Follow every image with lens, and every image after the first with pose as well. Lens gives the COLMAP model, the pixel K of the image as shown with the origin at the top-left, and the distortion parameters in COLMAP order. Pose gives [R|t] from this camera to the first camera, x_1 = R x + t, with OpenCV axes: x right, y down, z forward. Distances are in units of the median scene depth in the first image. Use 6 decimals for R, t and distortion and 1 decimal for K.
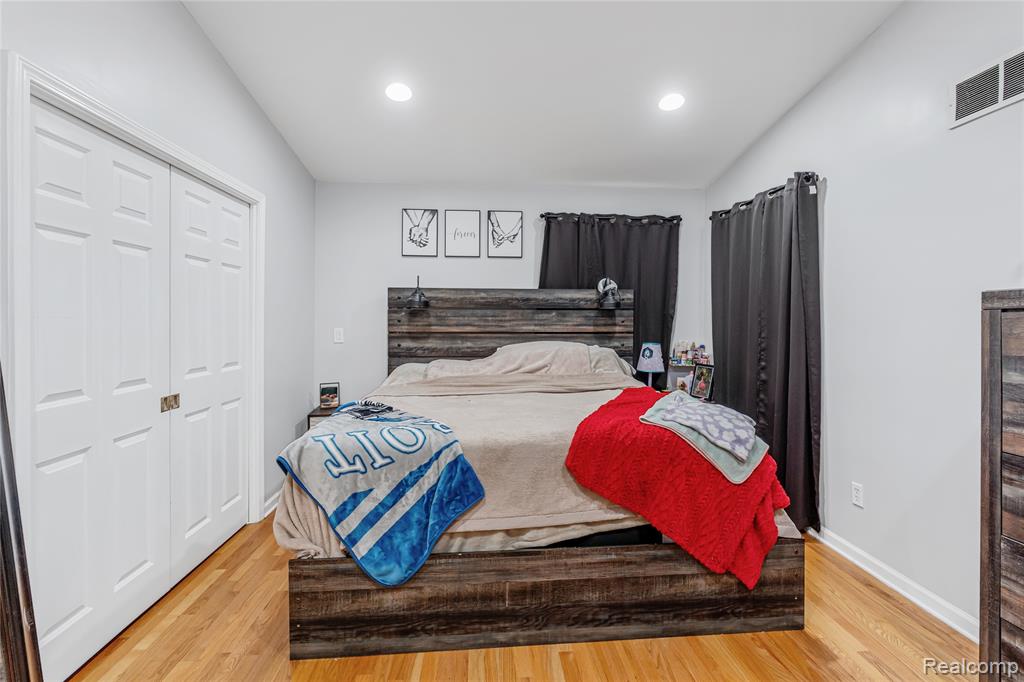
lens RADIAL K [[469.7, 0, 513.6], [0, 469.7, 331.3], [0, 0, 1]] dist [0.000989, 0.000111]
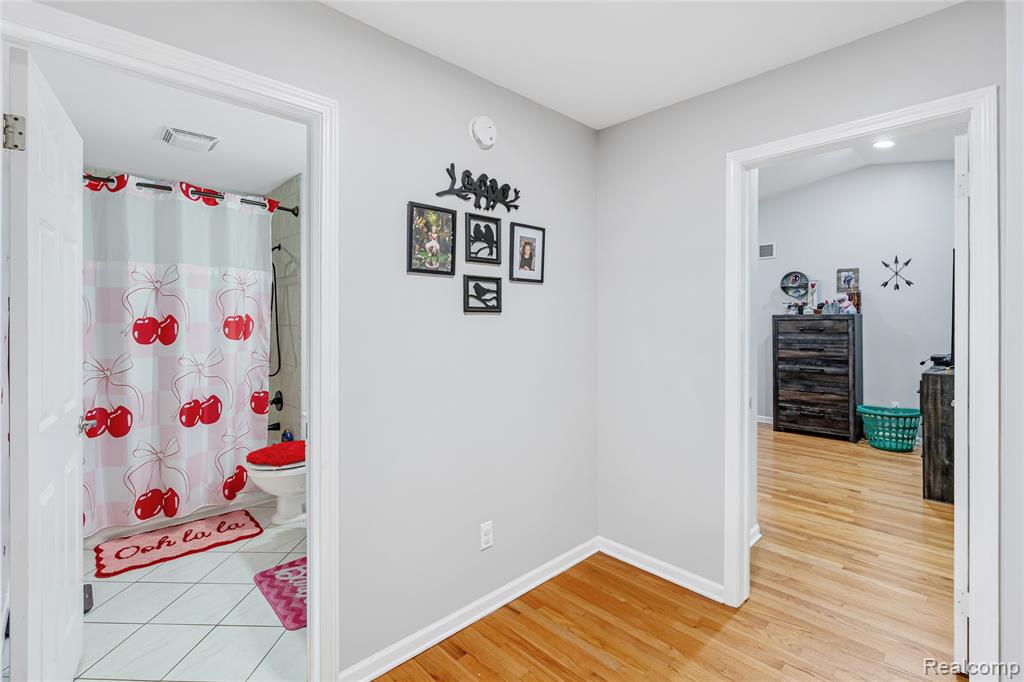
lens RADIAL K [[469.7, 0, 511.9], [0, 469.7, 332.3], [0, 0, 1]] dist [0.000989, 0.000111]
pose [[0.780595, -0.006839, 0.625000, -2.954064], [0.013092, 0.999900, -0.005410, 0.045726], [-0.624900, 0.012405, 0.780606, -0.625159]]
